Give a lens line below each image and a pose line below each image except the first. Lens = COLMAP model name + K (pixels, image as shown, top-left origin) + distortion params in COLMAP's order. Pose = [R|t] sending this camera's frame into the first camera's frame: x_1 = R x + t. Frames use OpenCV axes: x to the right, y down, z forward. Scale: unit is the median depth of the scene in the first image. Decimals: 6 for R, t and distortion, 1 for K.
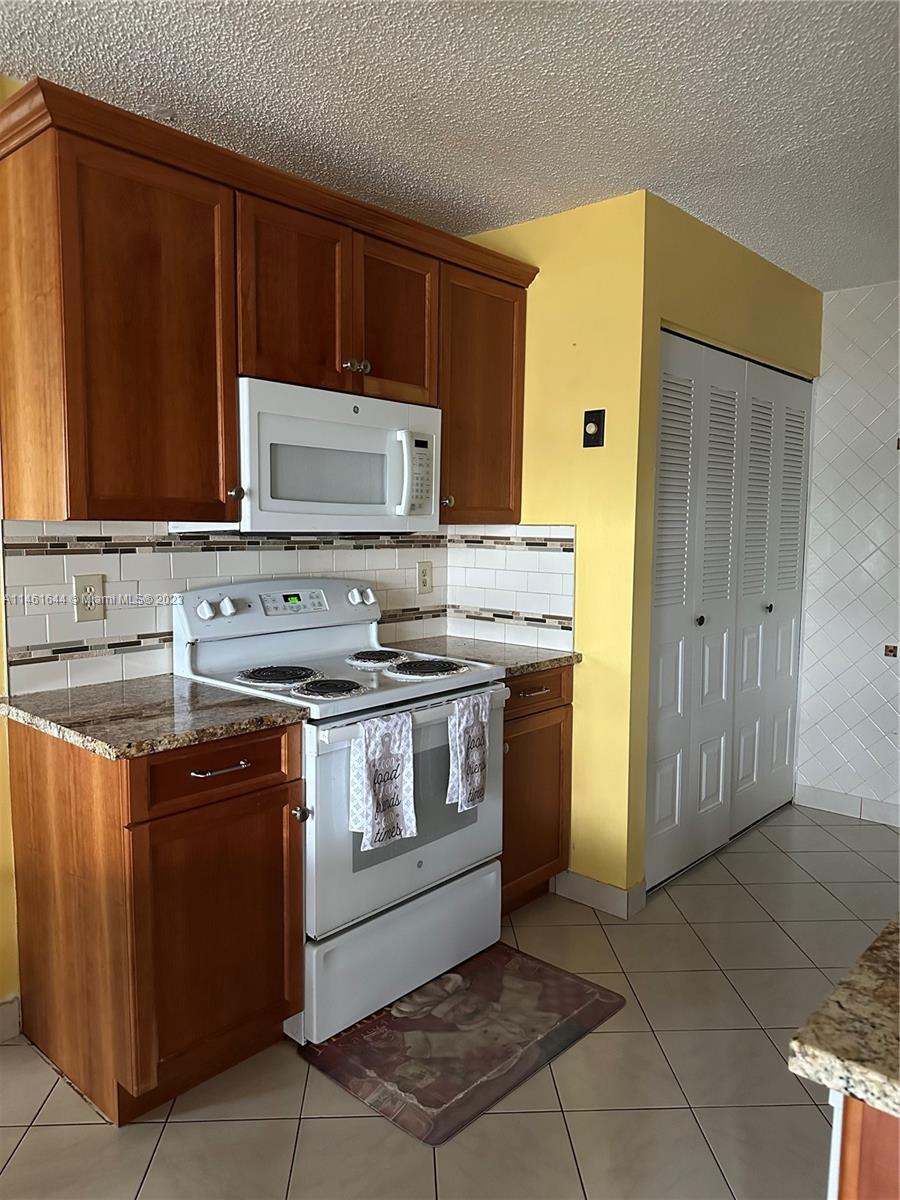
lens RADIAL K [[843.8, 0, 447.5], [0, 843.8, 594.6], [0, 0, 1]] dist [0.036325, -0.048731]
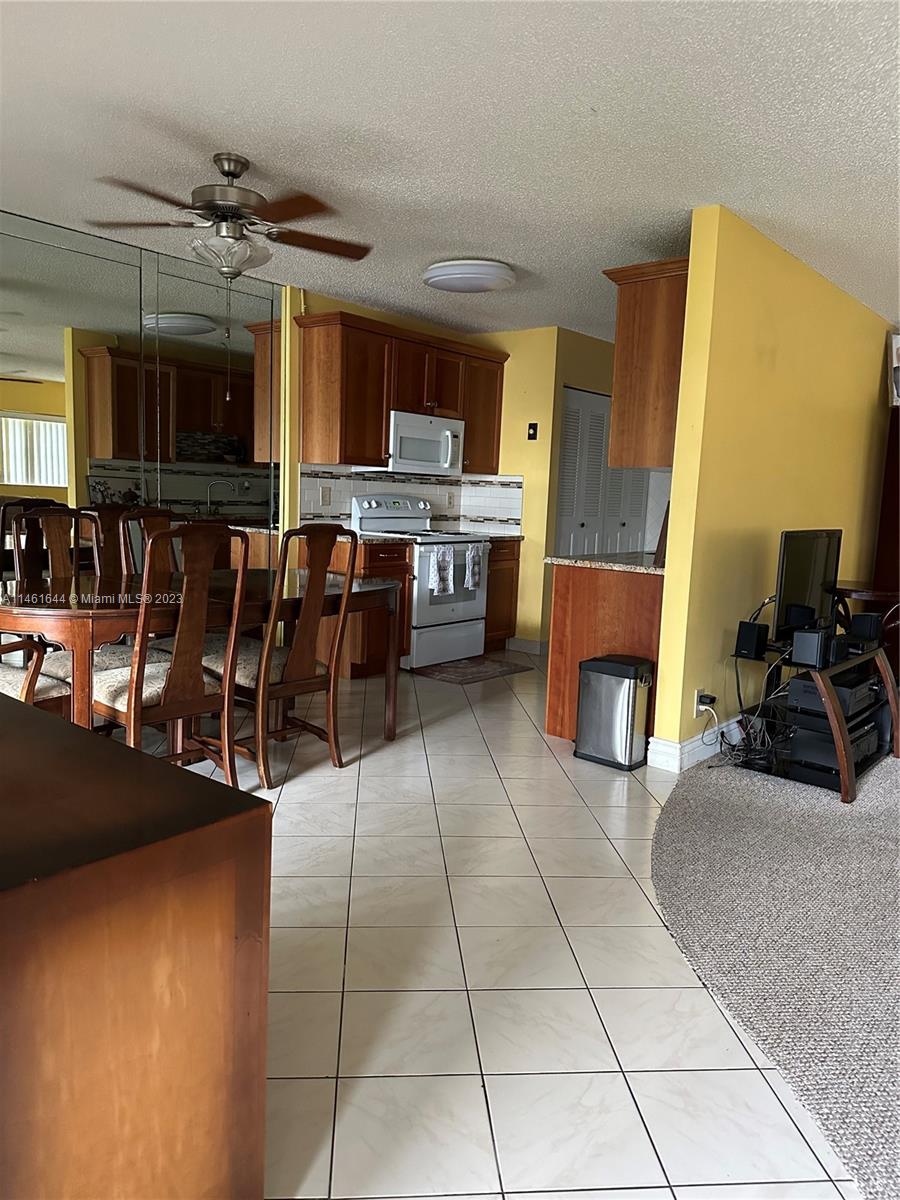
lens RADIAL K [[843.8, 0, 451.6], [0, 843.8, 602.8], [0, 0, 1]] dist [0.036325, -0.048731]
pose [[0.998922, 0.026792, 0.037897, -0.125245], [-0.028427, 0.998658, 0.043290, 0.183300], [-0.036686, -0.044321, 0.998344, -1.390652]]
